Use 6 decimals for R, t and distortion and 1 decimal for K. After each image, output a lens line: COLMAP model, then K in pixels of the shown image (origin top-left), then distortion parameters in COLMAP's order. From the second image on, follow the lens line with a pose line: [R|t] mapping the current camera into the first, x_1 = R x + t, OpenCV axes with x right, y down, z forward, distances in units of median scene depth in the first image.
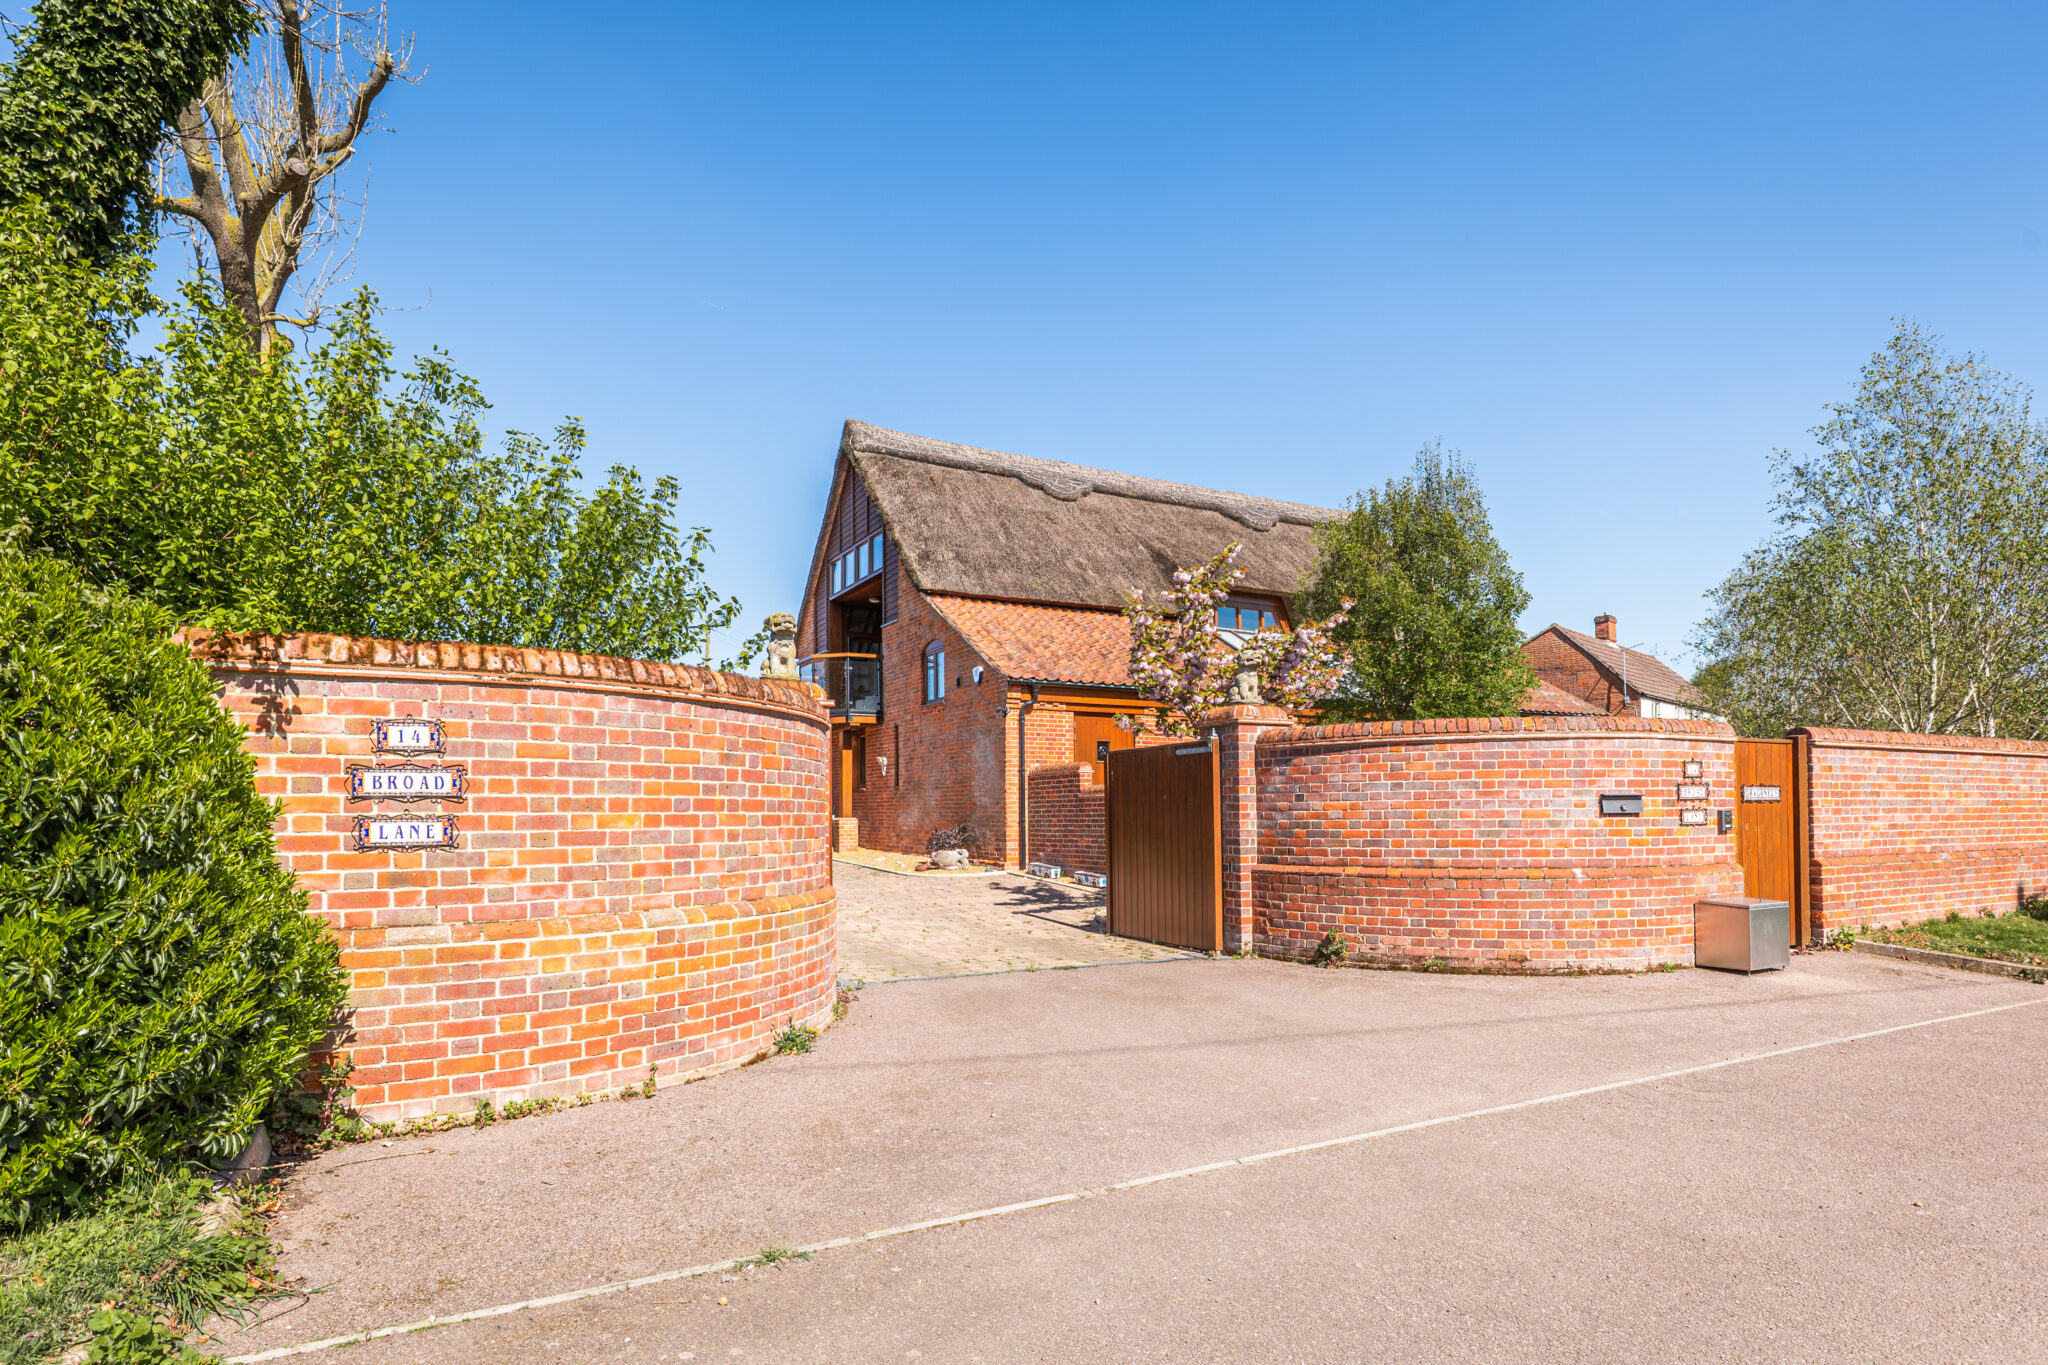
lens RADIAL K [[1123.3, 0, 1048.1], [0, 1123.3, 796.1], [0, 0, 1]] dist [0.002442, -0.000016]
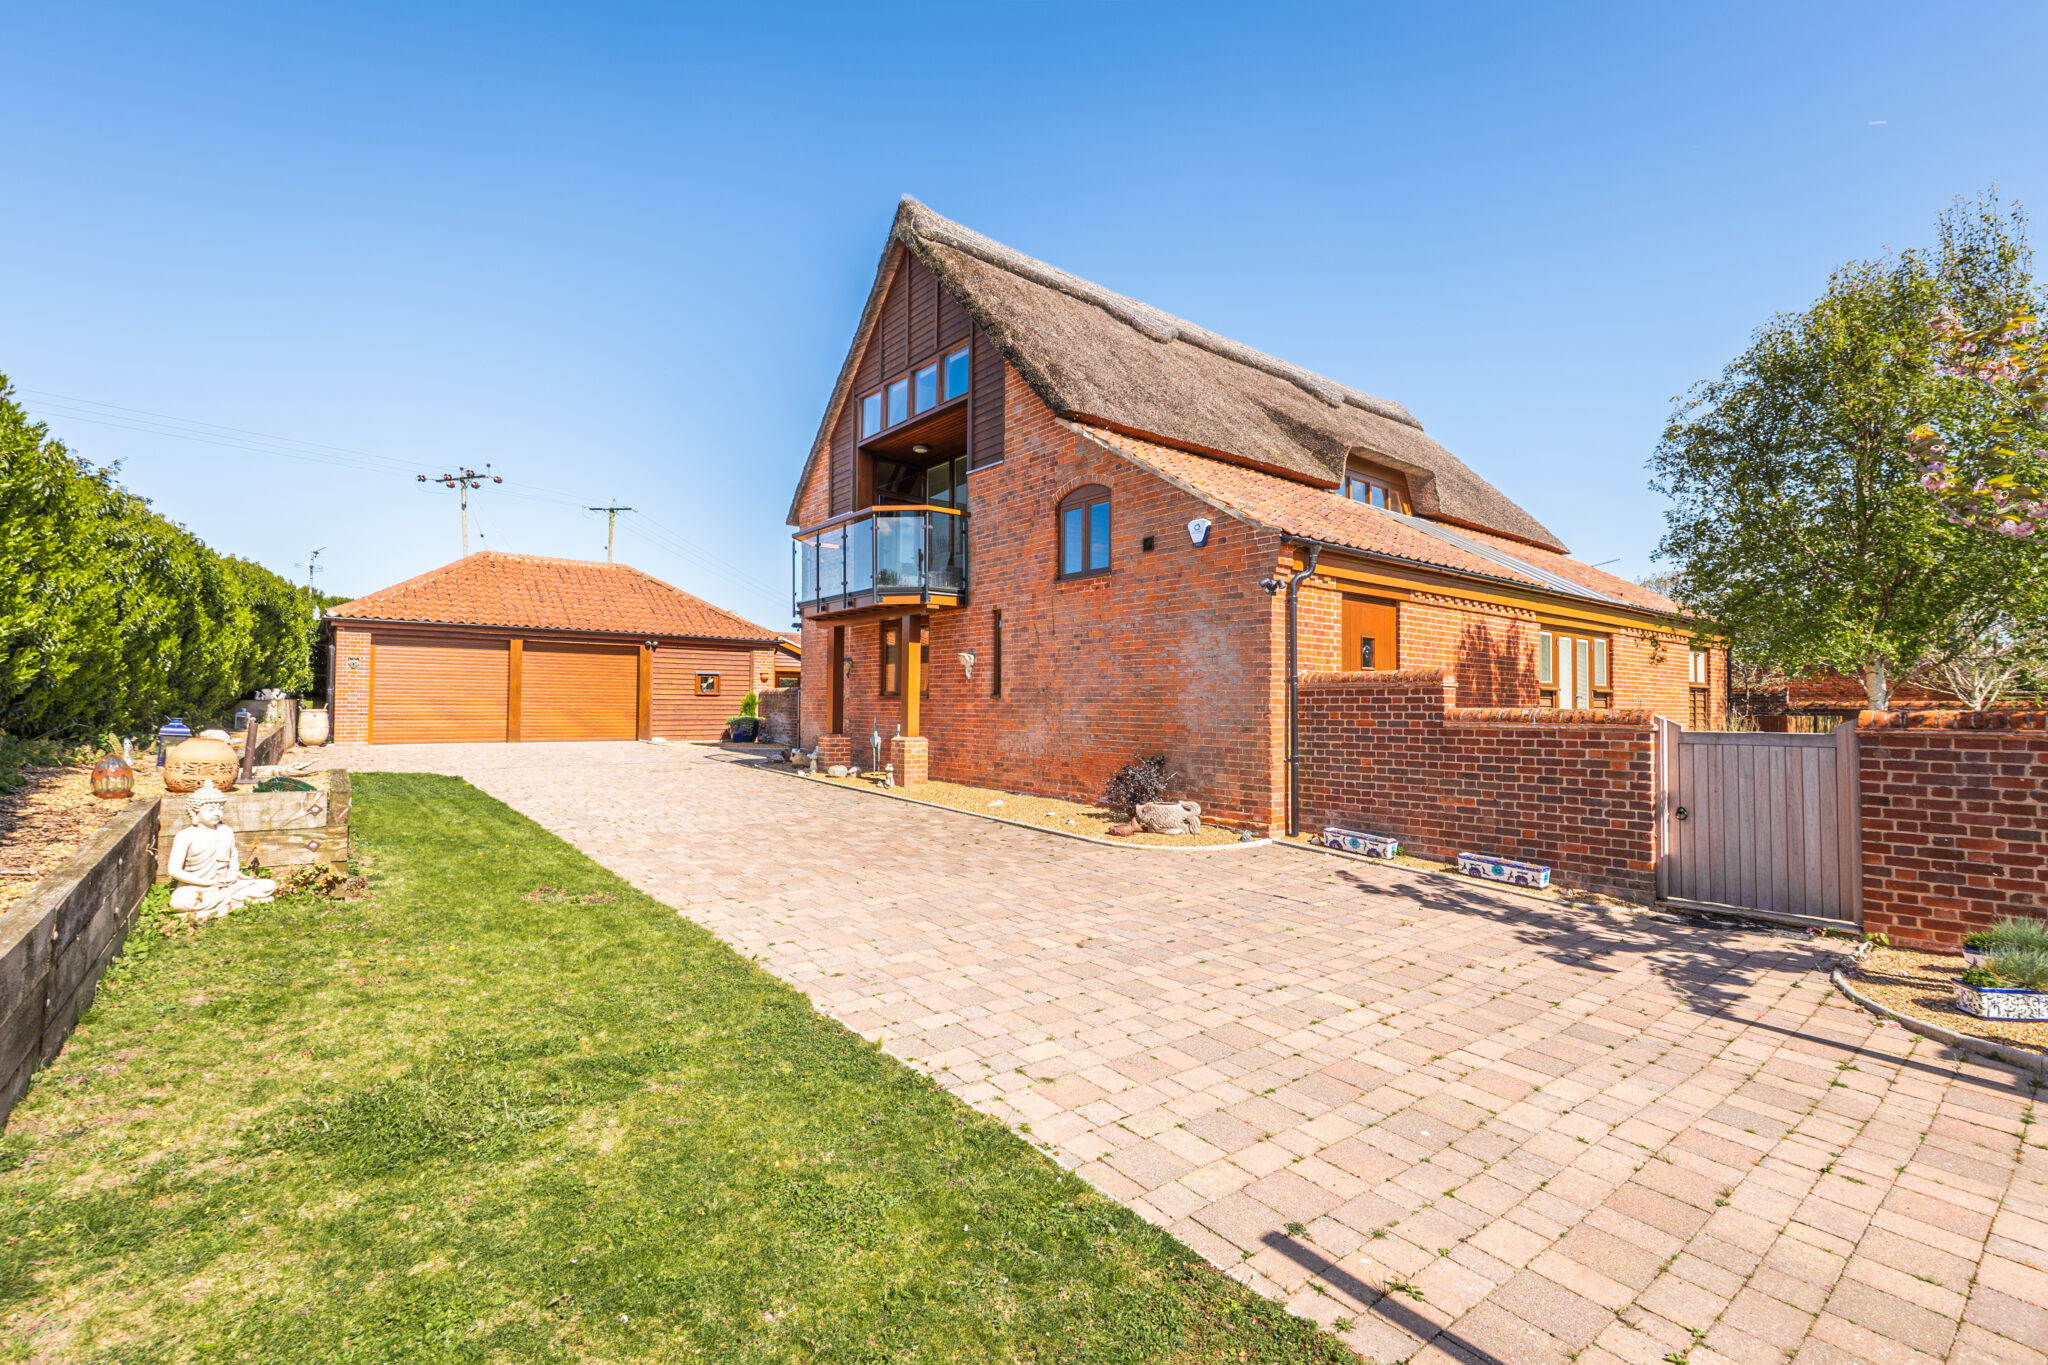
lens RADIAL K [[917.4, 0, 1027.5], [0, 917.4, 686.5], [0, 0, 1]] dist [0.003412, 0.000221]
pose [[0.983858, 0.017911, 0.178052, -0.257173], [-0.017016, 0.999834, -0.006551, -0.012765], [-0.178140, 0.003415, 0.983999, 0.500250]]
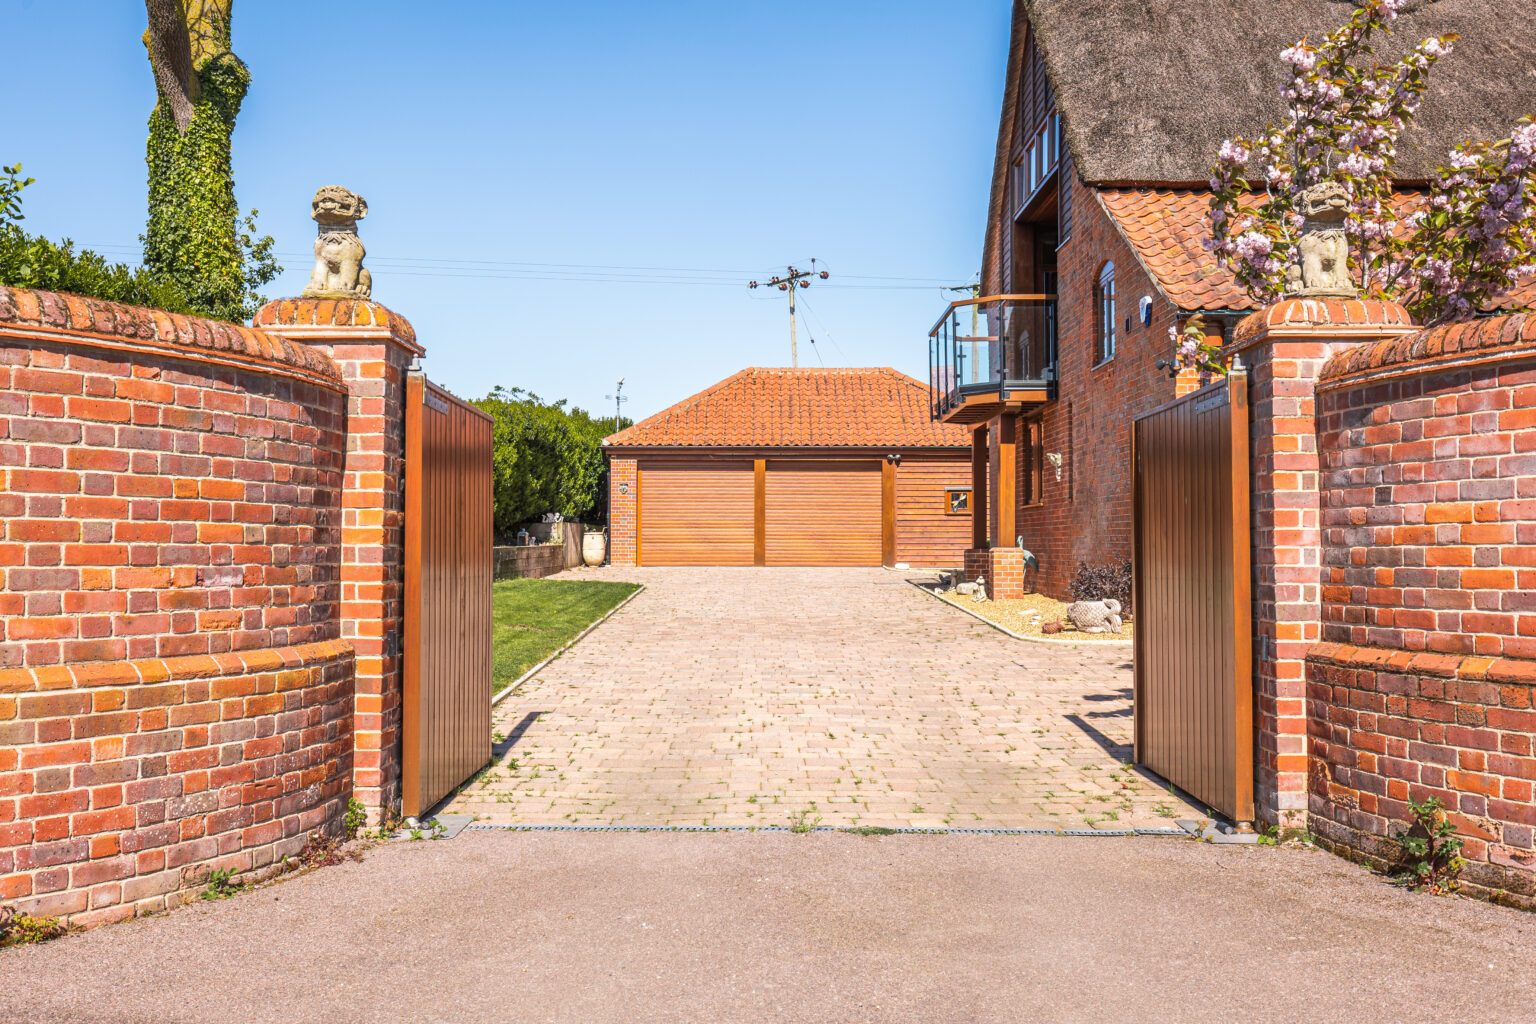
lens RADIAL K [[1532.9, 0, 767.6], [0, 1532.9, 508.1], [0, 0, 1]] dist [0.007383, 0.000000]
pose [[0.872959, -0.005554, -0.487761, 0.162853], [0.000616, 0.999947, -0.010283, 0.006542], [0.487793, 0.008677, 0.872916, 0.187164]]
